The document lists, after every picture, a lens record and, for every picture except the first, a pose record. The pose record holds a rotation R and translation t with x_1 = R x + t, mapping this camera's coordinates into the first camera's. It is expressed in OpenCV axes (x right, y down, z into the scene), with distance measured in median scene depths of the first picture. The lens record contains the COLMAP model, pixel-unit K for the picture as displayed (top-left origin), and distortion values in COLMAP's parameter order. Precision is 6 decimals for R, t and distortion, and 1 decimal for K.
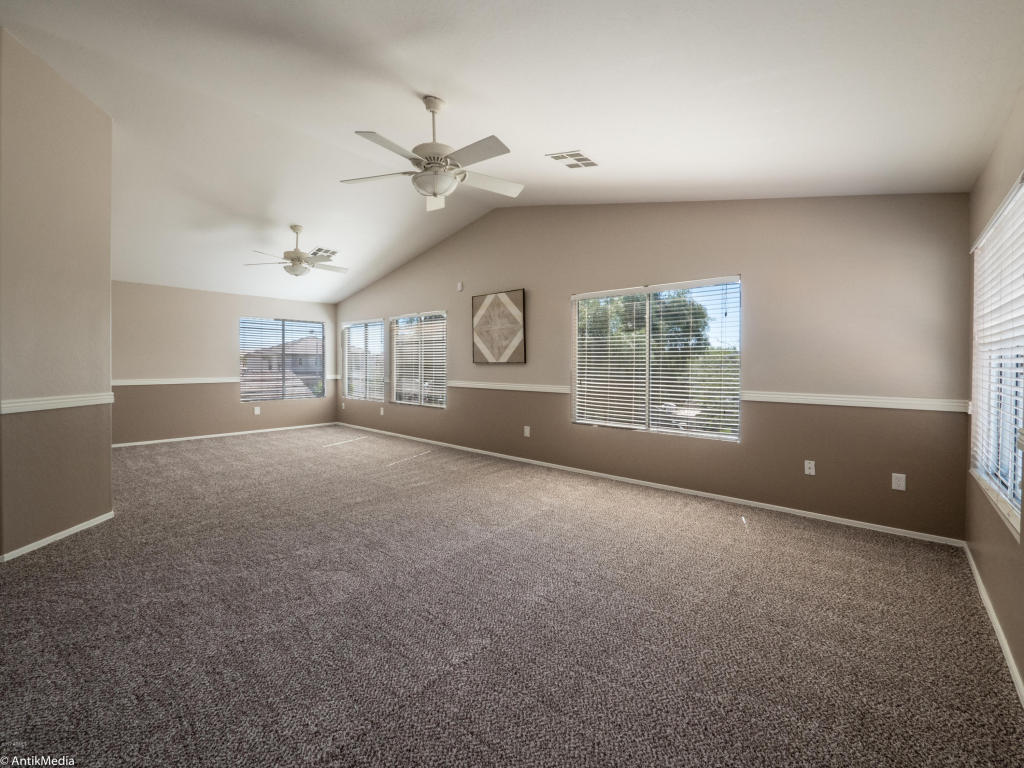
lens RADIAL K [[432.9, 0, 507.6], [0, 432.9, 378.9], [0, 0, 1]] dist [-0.007616, 0.001557]
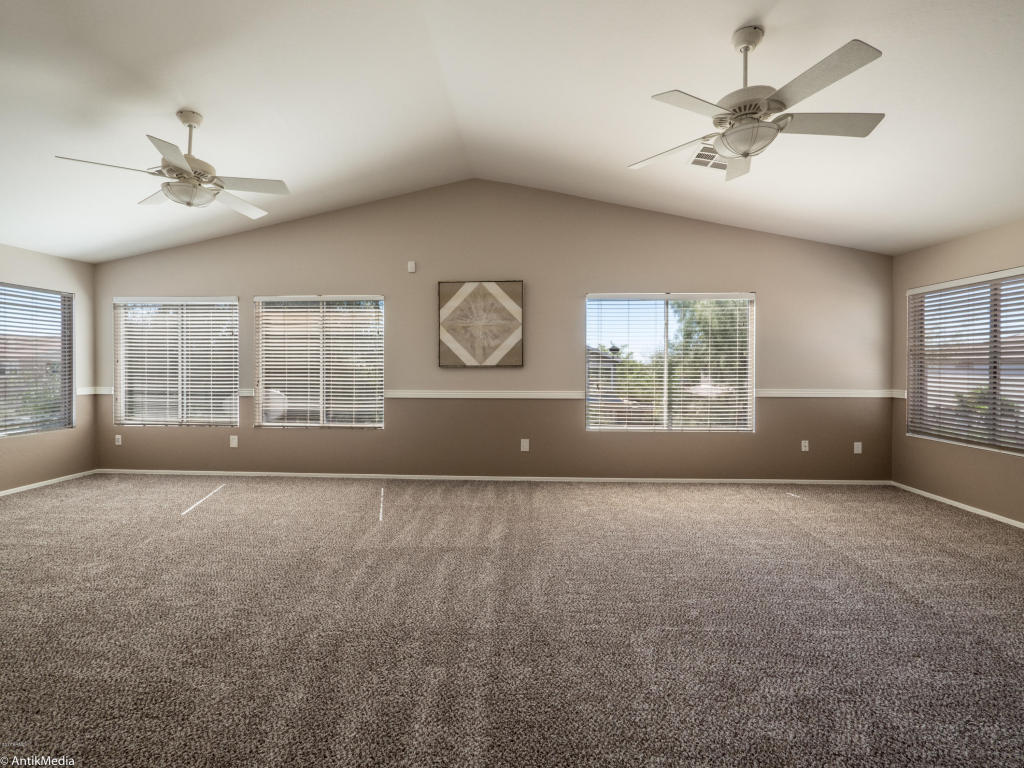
lens RADIAL K [[432.9, 0, 507.8], [0, 432.9, 376.9], [0, 0, 1]] dist [-0.007616, 0.001557]
pose [[0.782343, -0.007750, 0.622799, -0.490723], [0.022642, 0.999616, -0.016003, -0.001992], [-0.622436, 0.026621, 0.782218, 0.317631]]
